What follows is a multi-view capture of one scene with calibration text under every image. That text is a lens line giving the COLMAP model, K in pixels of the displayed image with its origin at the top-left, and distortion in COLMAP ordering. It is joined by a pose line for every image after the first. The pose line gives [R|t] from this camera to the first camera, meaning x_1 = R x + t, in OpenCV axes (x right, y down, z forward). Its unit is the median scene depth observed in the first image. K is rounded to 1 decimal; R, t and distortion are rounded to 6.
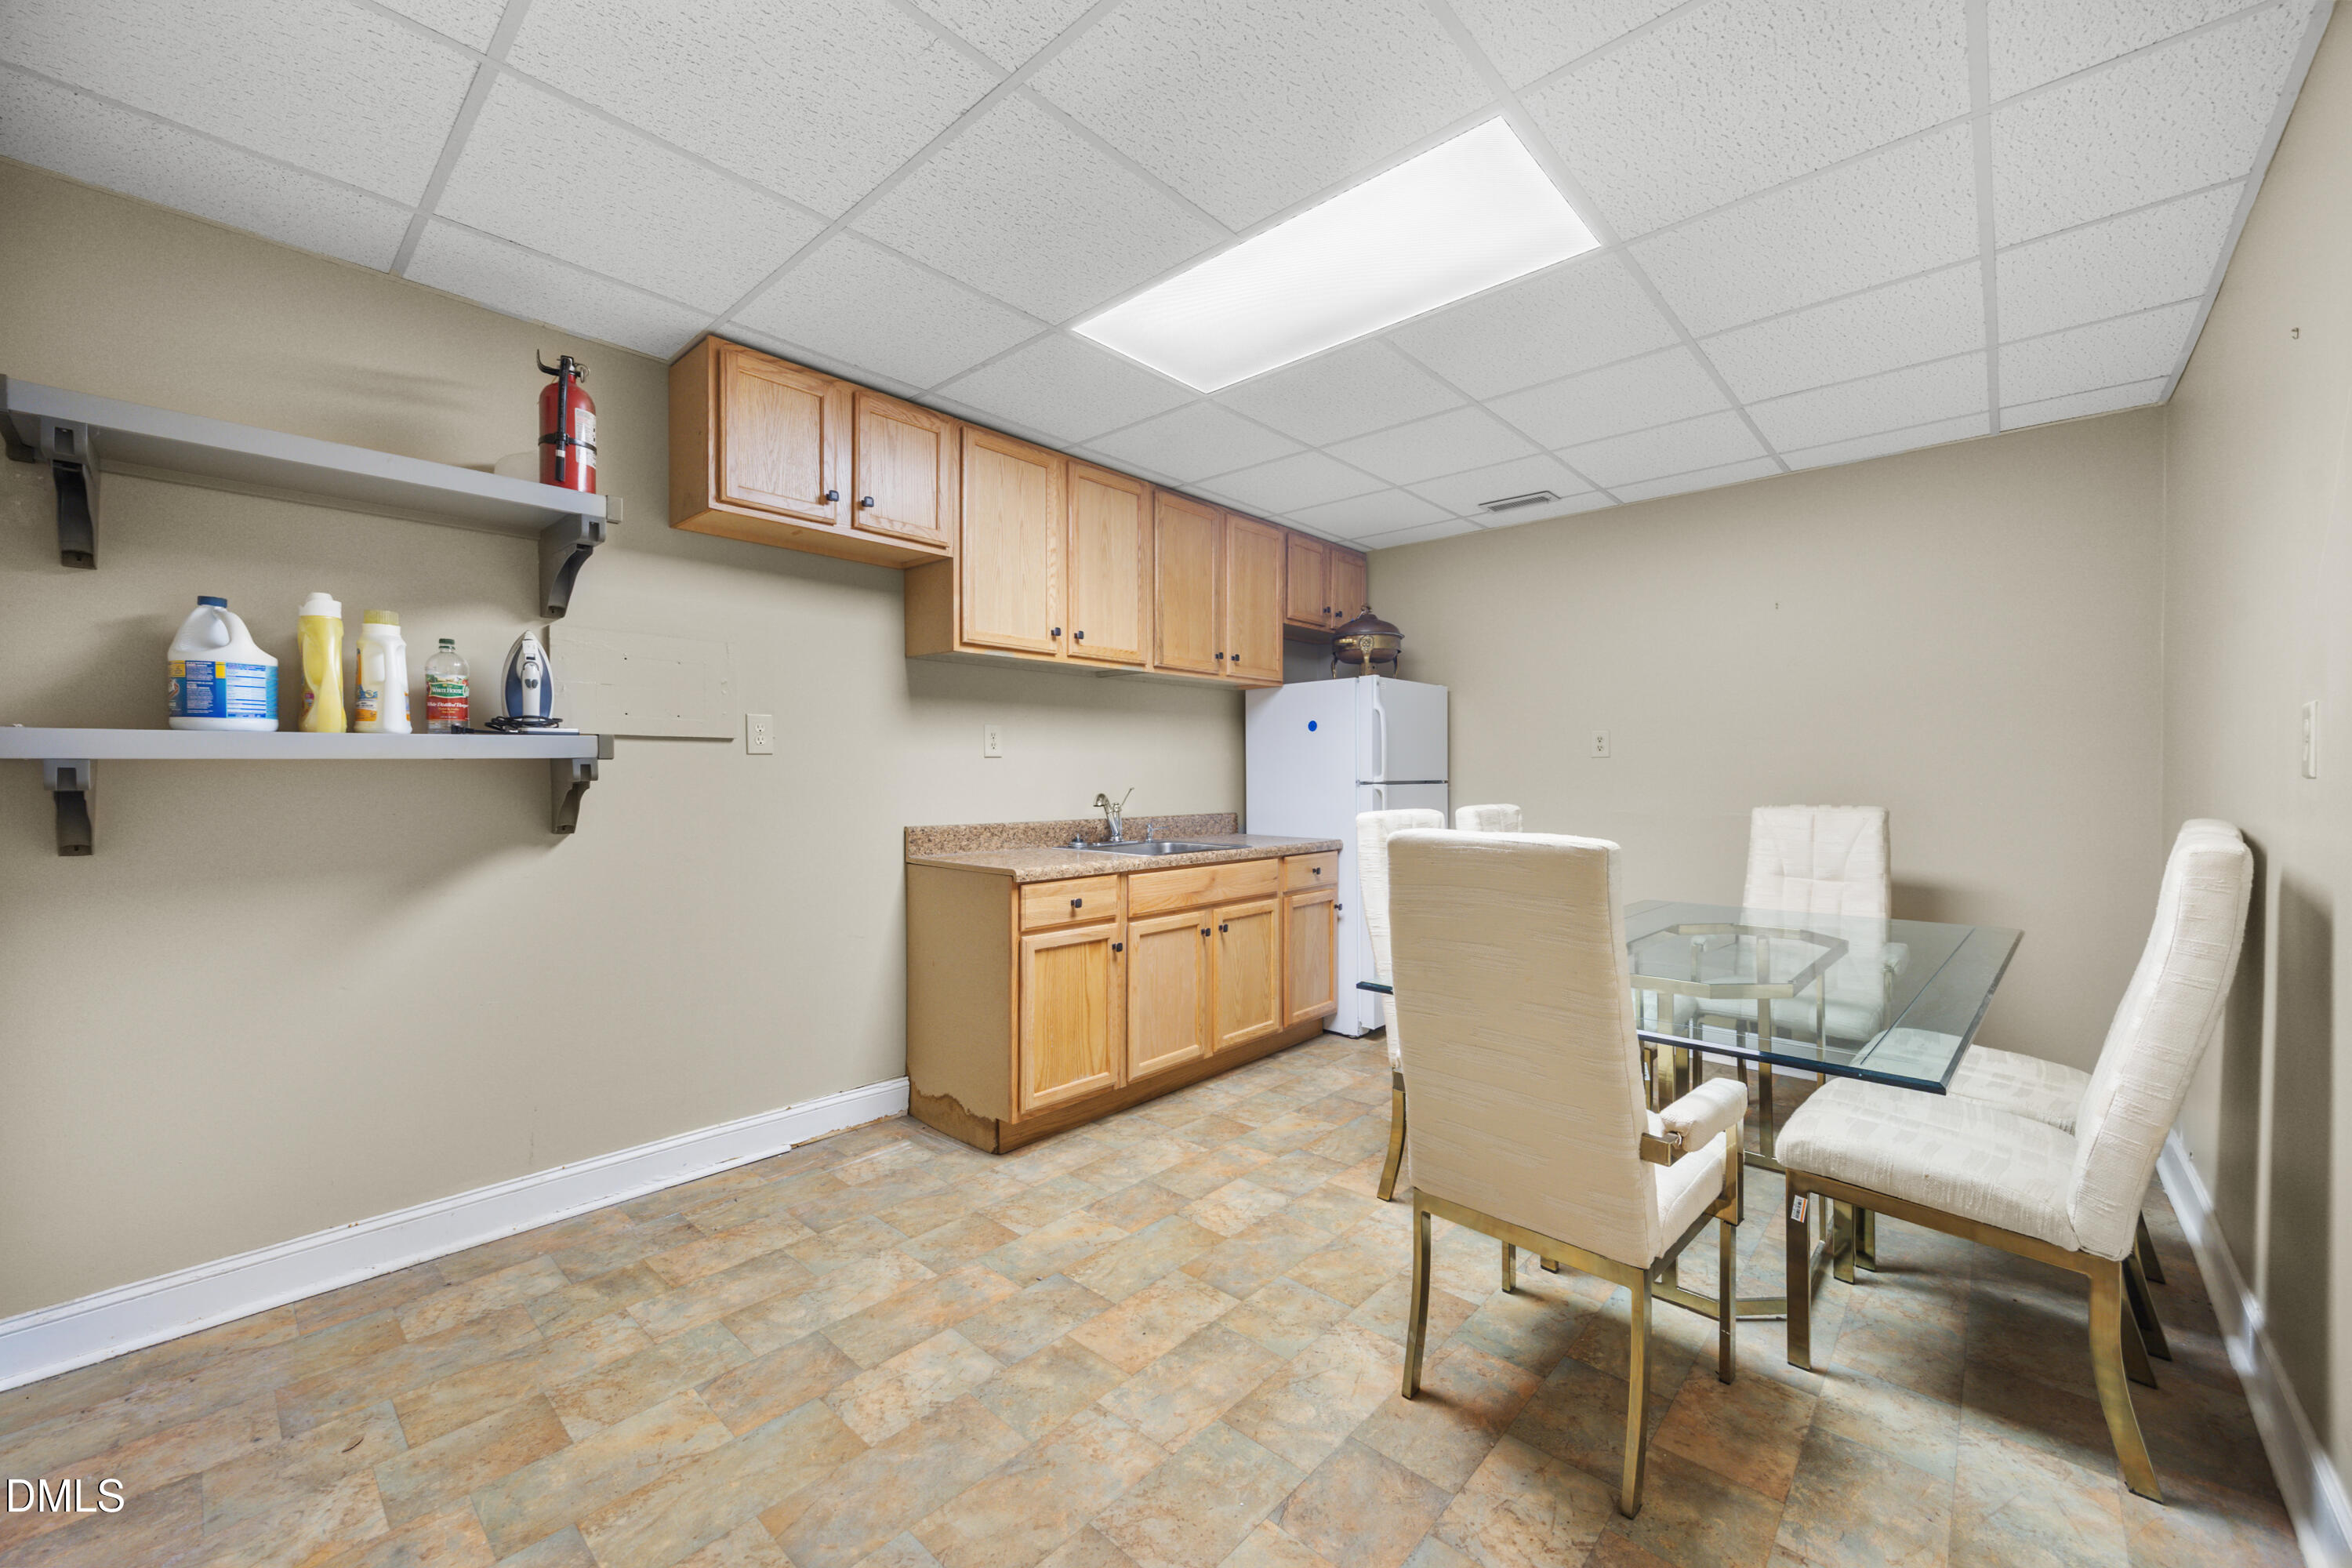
lens RADIAL K [[905.3, 0, 1181.9], [0, 905.3, 813.9], [0, 0, 1]] dist [0.005349, 0.000346]
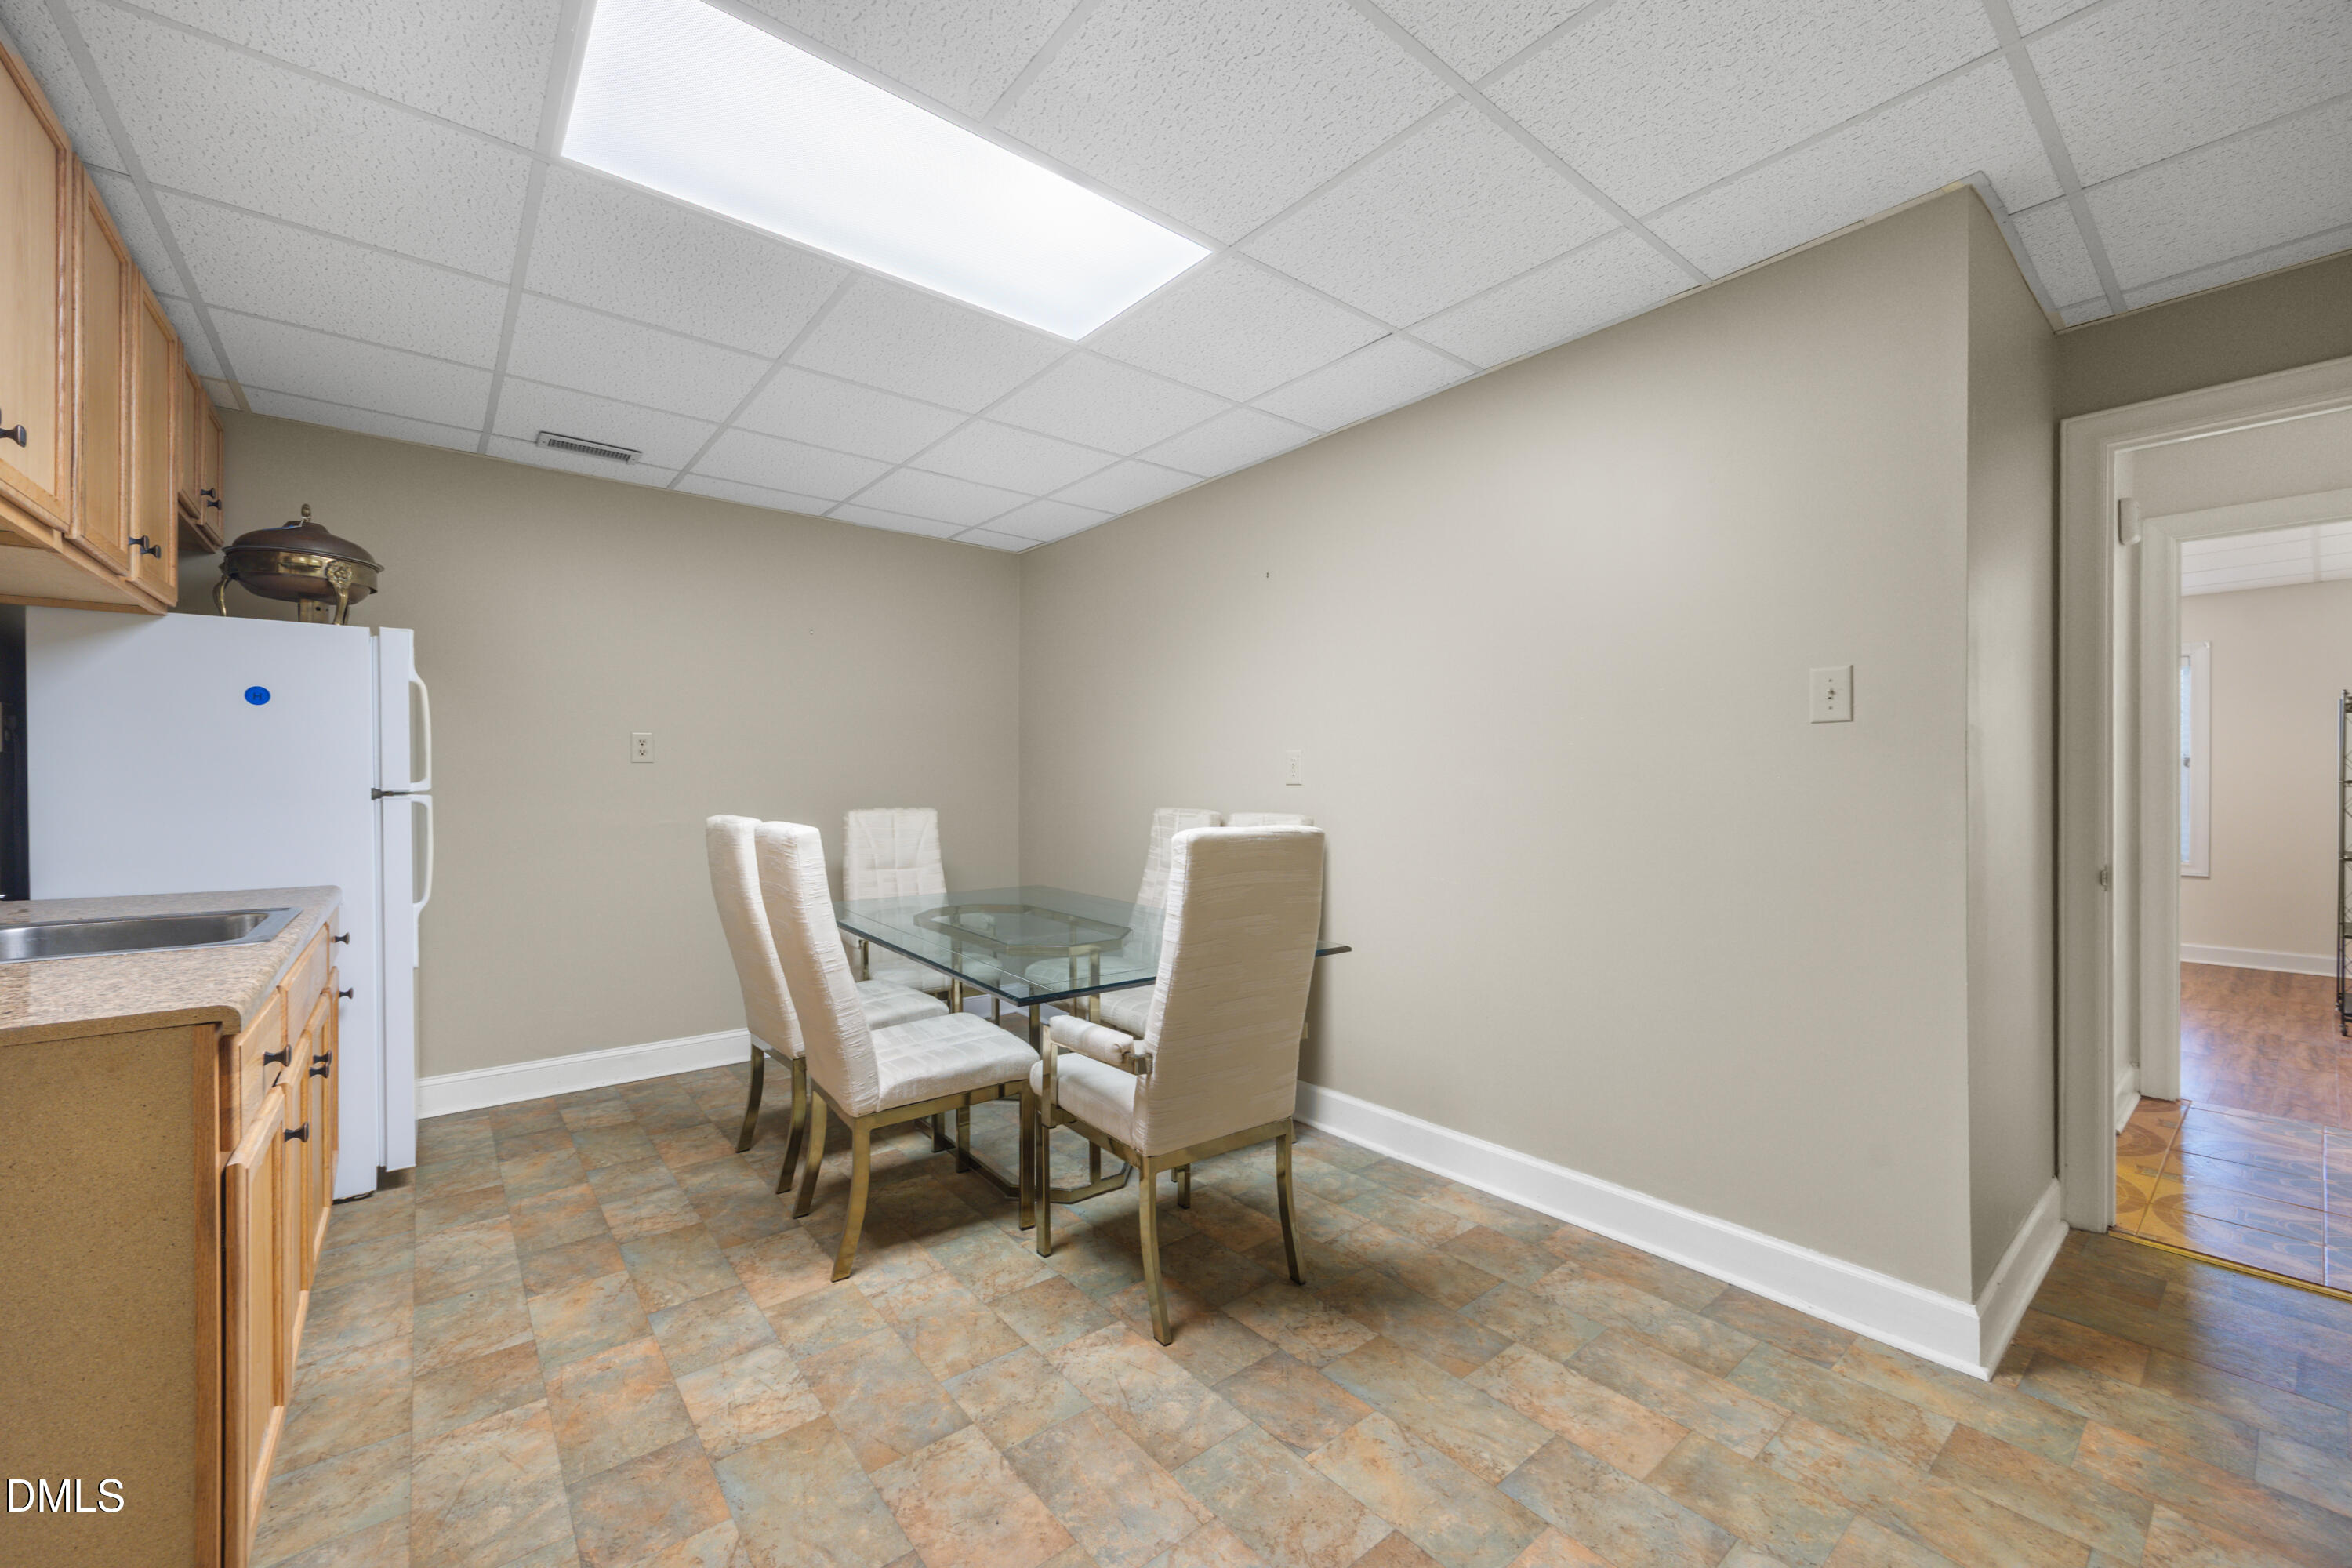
lens RADIAL K [[933.0, 0, 1176.0], [0, 933.0, 784.0], [0, 0, 1]] dist [0.012438, -0.000486]
pose [[0.143597, 0.006757, 0.989613, -0.741744], [0.034413, 0.999338, -0.011817, -0.019762], [-0.989038, 0.035752, 0.143270, 0.675971]]
